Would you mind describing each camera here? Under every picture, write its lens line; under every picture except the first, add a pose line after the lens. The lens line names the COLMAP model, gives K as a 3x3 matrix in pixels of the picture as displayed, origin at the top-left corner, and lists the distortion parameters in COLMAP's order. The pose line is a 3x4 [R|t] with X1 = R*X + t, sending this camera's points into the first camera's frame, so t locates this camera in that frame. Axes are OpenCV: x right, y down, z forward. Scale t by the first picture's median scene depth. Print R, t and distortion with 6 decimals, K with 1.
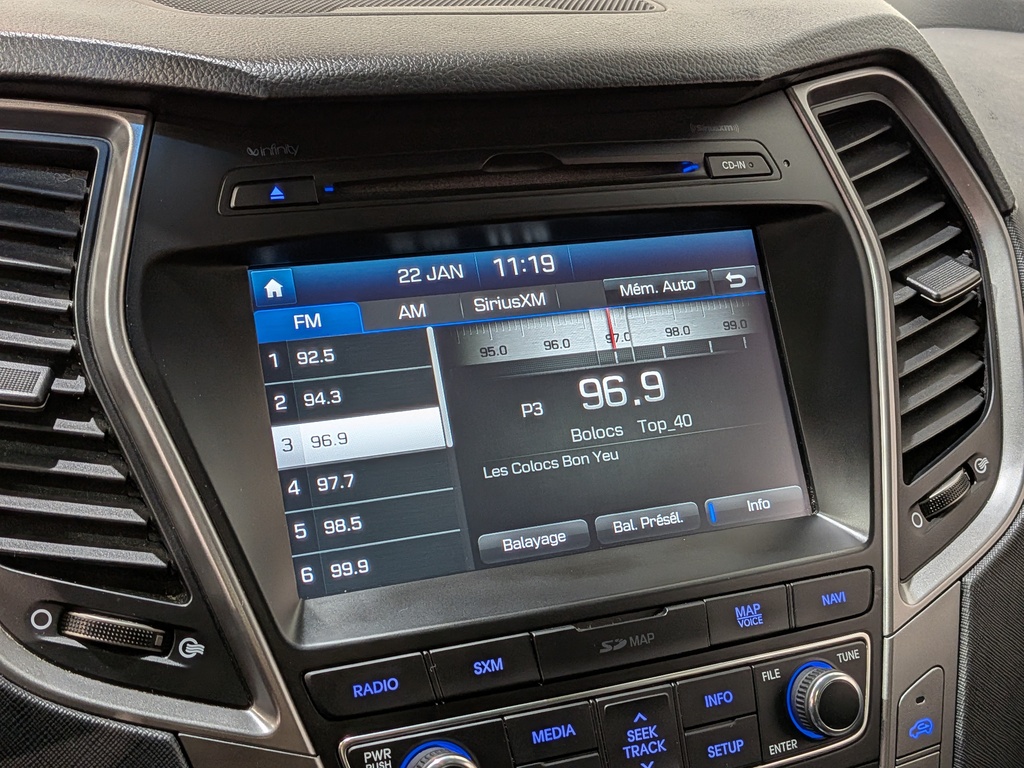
lens RADIAL K [[1500.8, 0, 524.5], [0, 1500.8, 374.7], [0, 0, 1]] dist [0.069495, 0.000000]
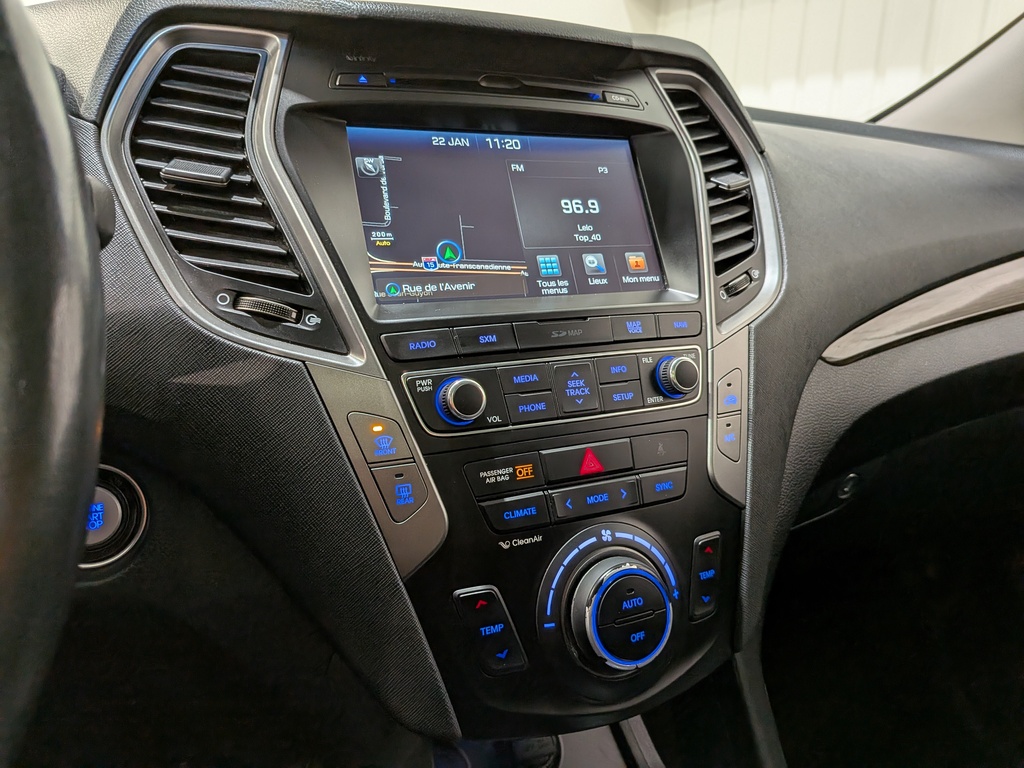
lens RADIAL K [[748.6, 0, 513.2], [0, 748.6, 370.9], [0, 0, 1]] dist [0.073664, -0.131883]
pose [[0.999234, -0.007811, 0.038358, -0.026098], [0.010035, 0.998258, -0.058134, 0.260667], [-0.037837, 0.058474, 0.997572, 0.136373]]
